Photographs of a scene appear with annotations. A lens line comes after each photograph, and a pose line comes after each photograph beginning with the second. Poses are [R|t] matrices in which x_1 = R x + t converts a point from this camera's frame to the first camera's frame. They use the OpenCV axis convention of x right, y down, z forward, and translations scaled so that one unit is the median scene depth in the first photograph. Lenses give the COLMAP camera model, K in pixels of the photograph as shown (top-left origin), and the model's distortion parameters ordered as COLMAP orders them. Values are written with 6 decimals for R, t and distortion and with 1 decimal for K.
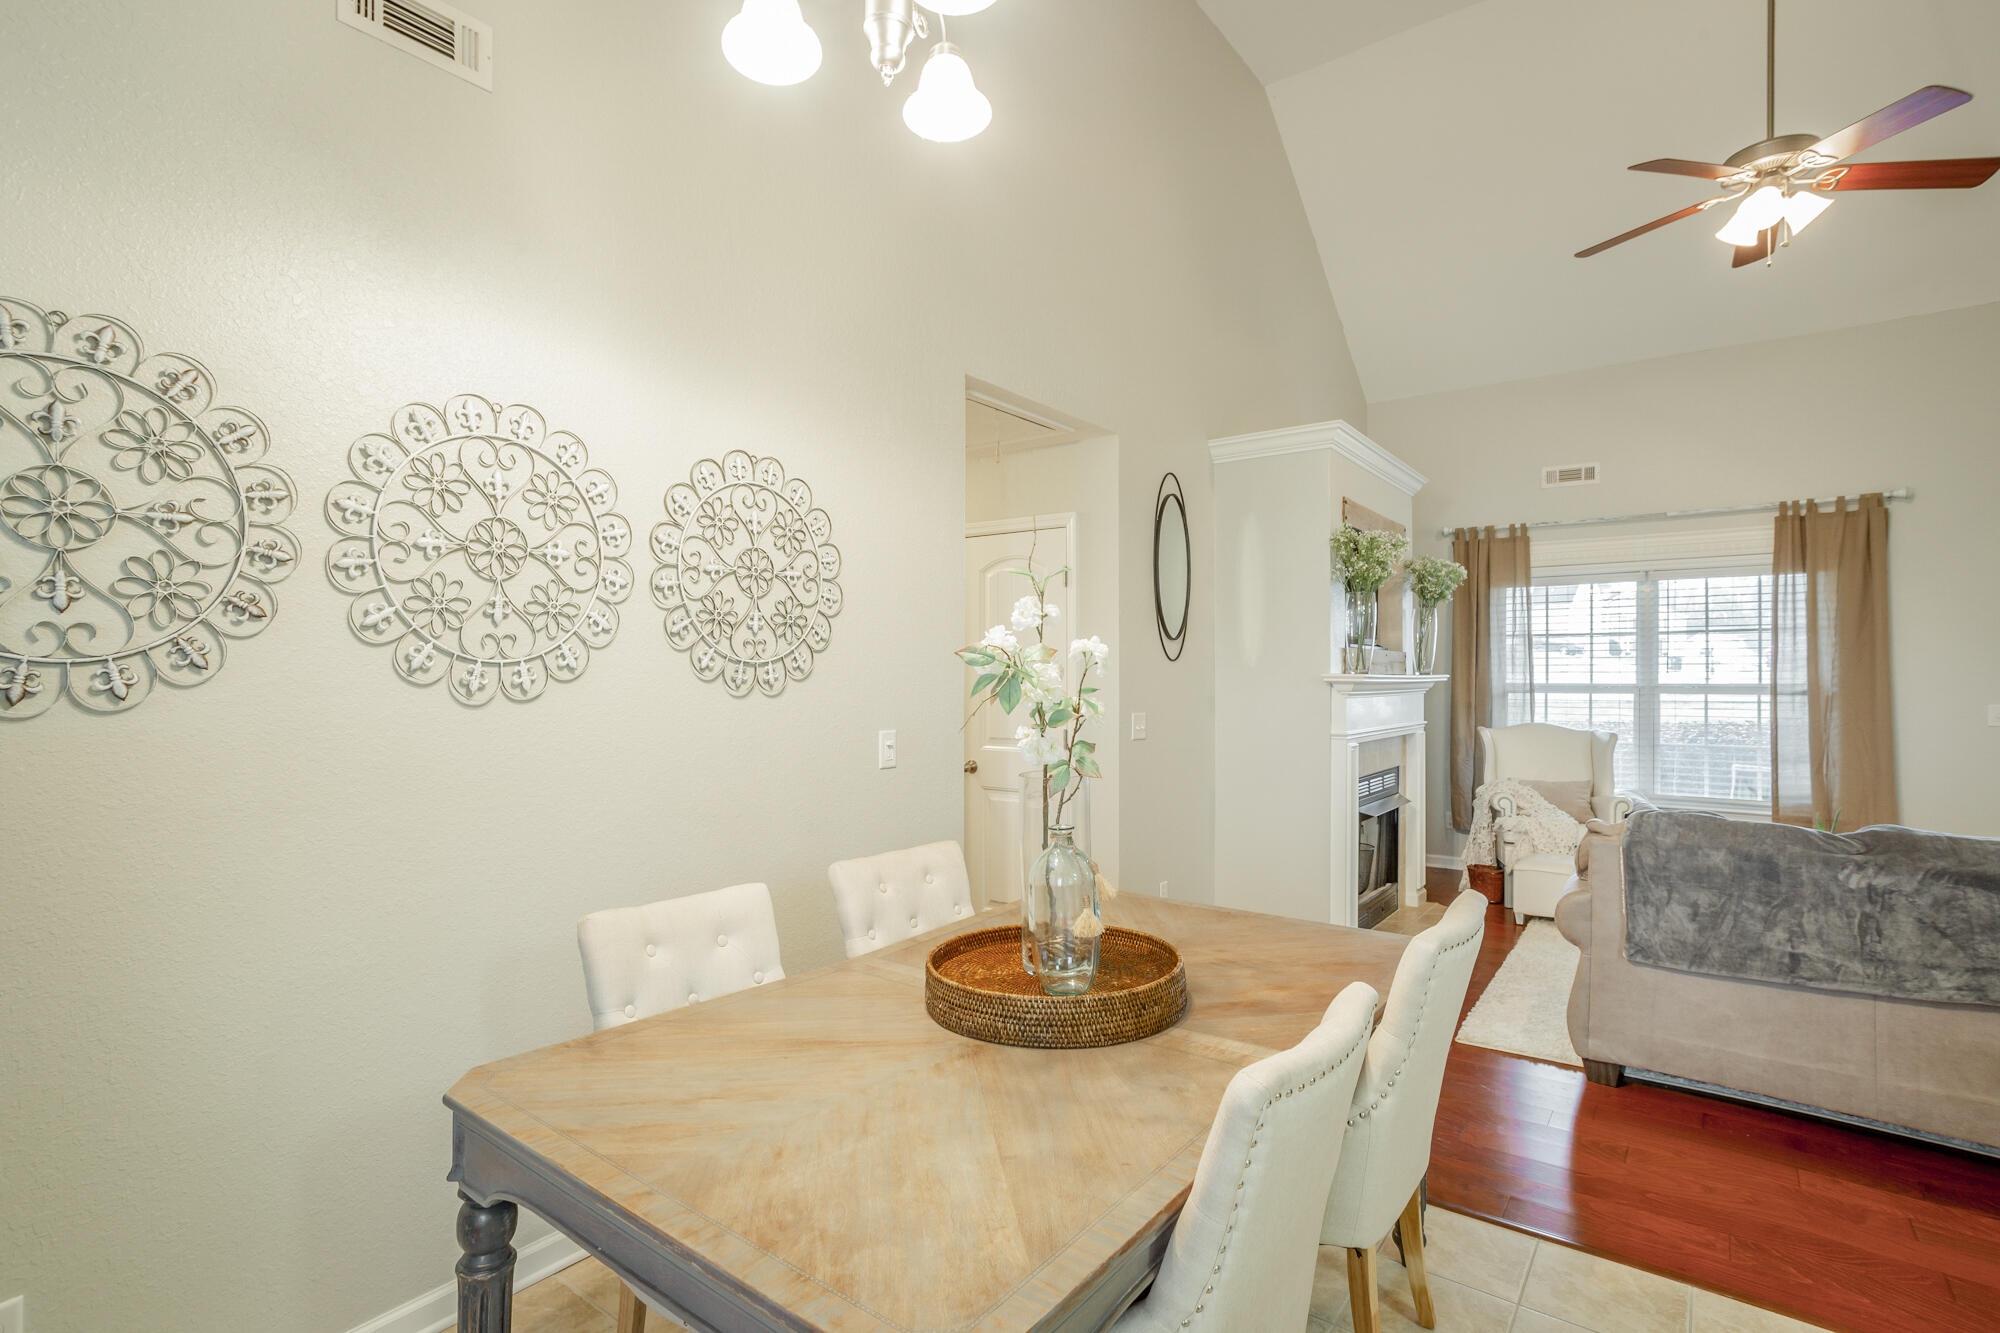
lens RADIAL K [[979.5, 0, 987.9], [0, 979.5, 671.4], [0, 0, 1]] dist [-0.045524, 0.025373]
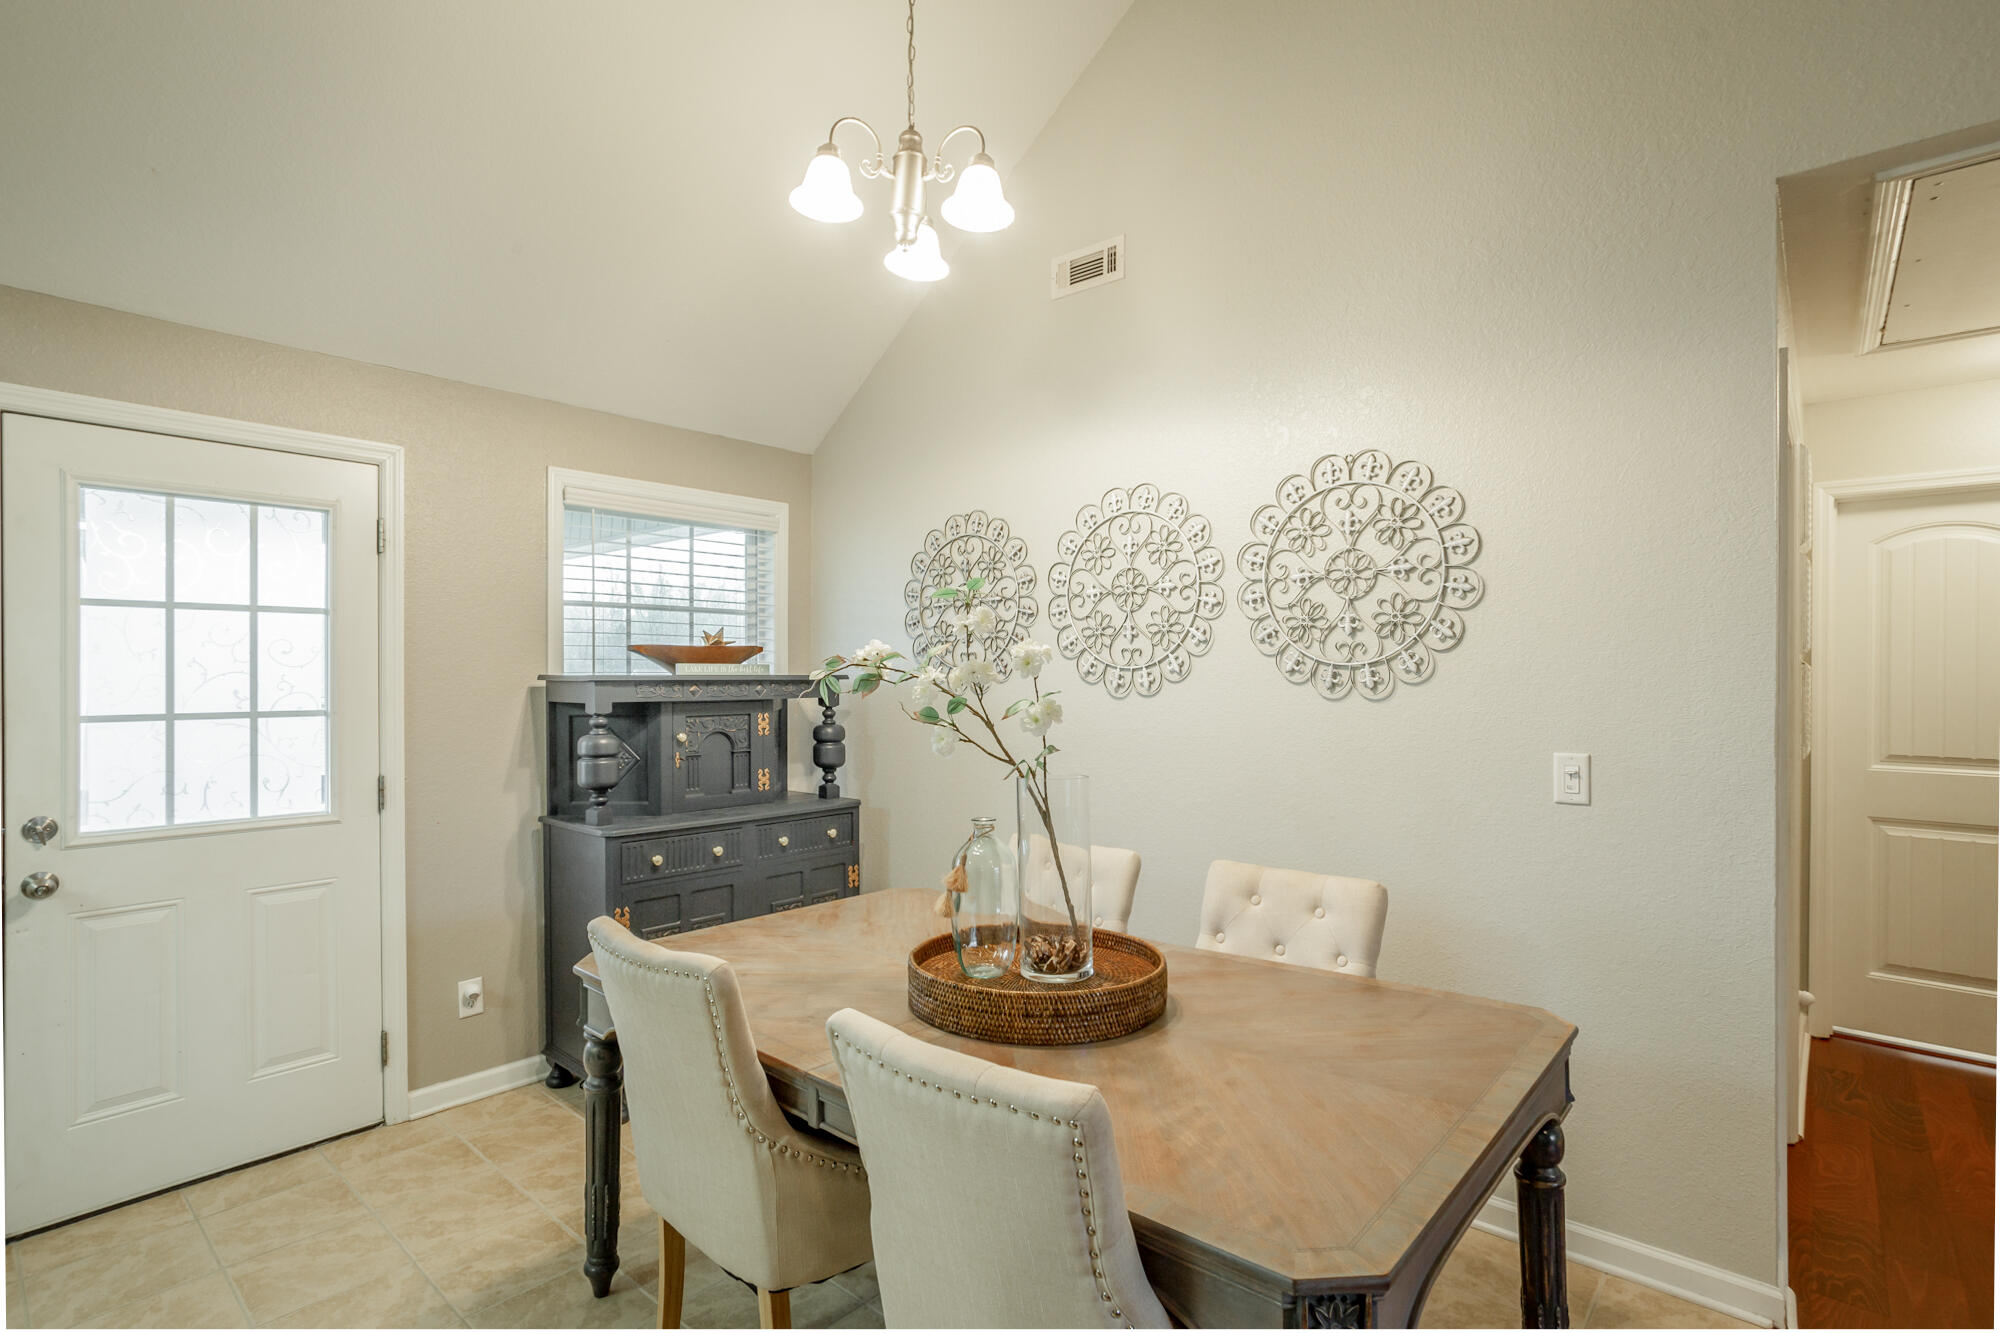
lens RADIAL K [[979.5, 0, 1026.1], [0, 979.5, 678.4], [0, 0, 1]] dist [-0.045524, 0.025373]
pose [[-0.057168, 0.004287, -0.998355, 0.664883], [0.001229, 0.999990, 0.004224, -0.000390], [0.998364, -0.000985, -0.057173, 0.643702]]
